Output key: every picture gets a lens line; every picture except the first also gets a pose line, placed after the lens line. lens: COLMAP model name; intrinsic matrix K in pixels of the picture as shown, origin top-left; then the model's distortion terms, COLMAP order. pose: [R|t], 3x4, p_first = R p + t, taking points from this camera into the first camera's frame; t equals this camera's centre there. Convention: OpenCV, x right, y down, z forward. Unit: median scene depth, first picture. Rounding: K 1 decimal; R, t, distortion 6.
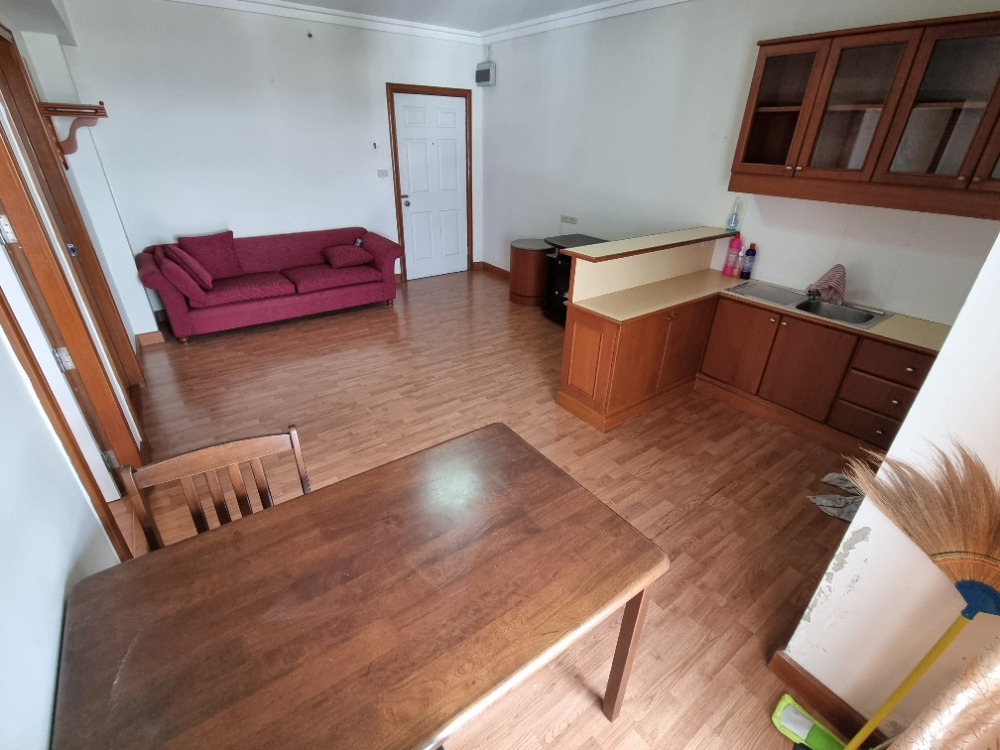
lens RADIAL K [[457.9, 0, 501.9], [0, 457.9, 374.2], [0, 0, 1]] dist [-0.000672, -0.001078]
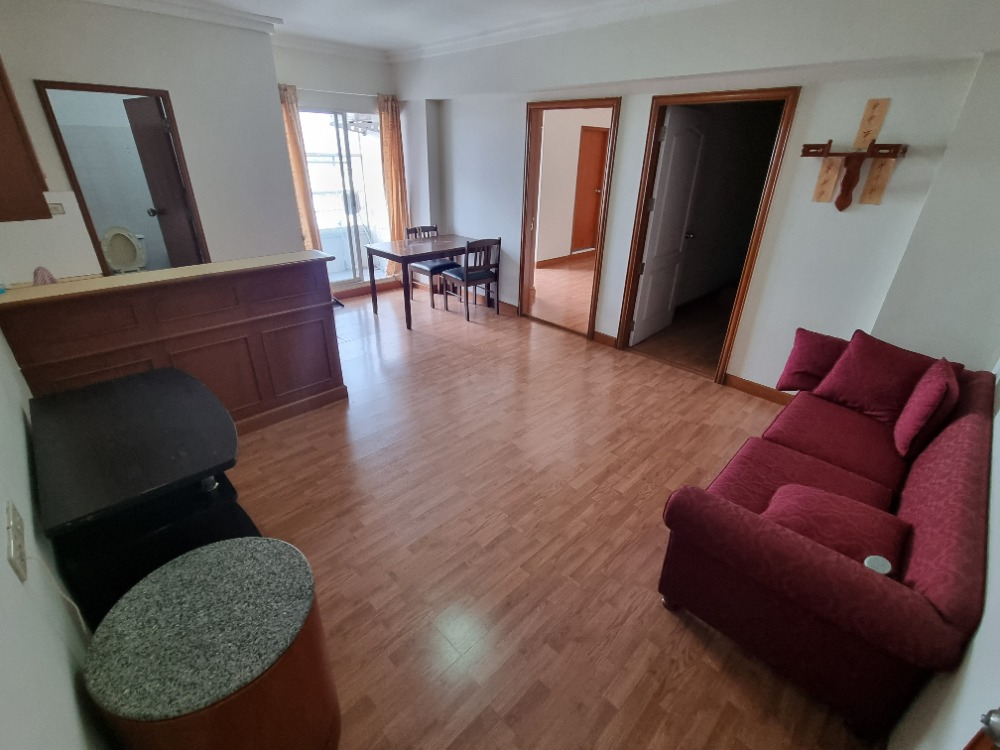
lens RADIAL K [[457.9, 0, 501.9], [0, 457.9, 374.2], [0, 0, 1]] dist [-0.000672, -0.001078]
pose [[-0.987722, 0.024409, -0.154300, -0.054234], [-0.110073, 0.592139, 0.798282, -0.659078], [0.110853, 0.805466, -0.582183, 1.232970]]
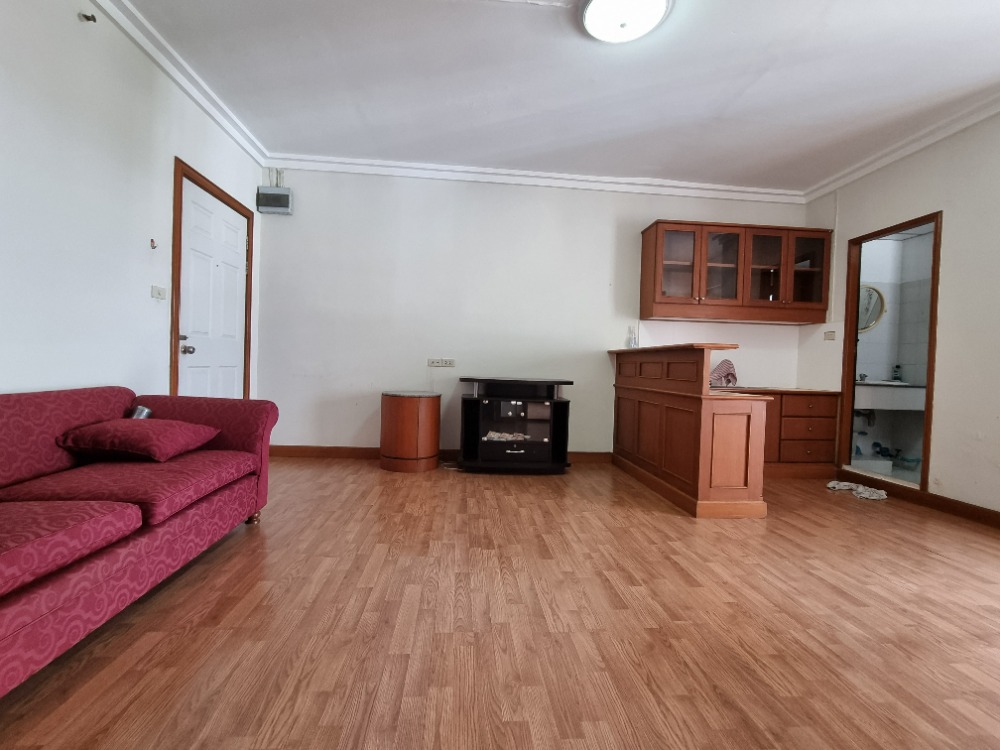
lens RADIAL K [[457.9, 0, 501.9], [0, 457.9, 374.2], [0, 0, 1]] dist [-0.000672, -0.001078]
pose [[0.523694, -0.022686, 0.851604, -0.609794], [0.375940, 0.903199, -0.207123, -0.107548], [-0.764470, 0.428621, 0.481529, 0.567706]]
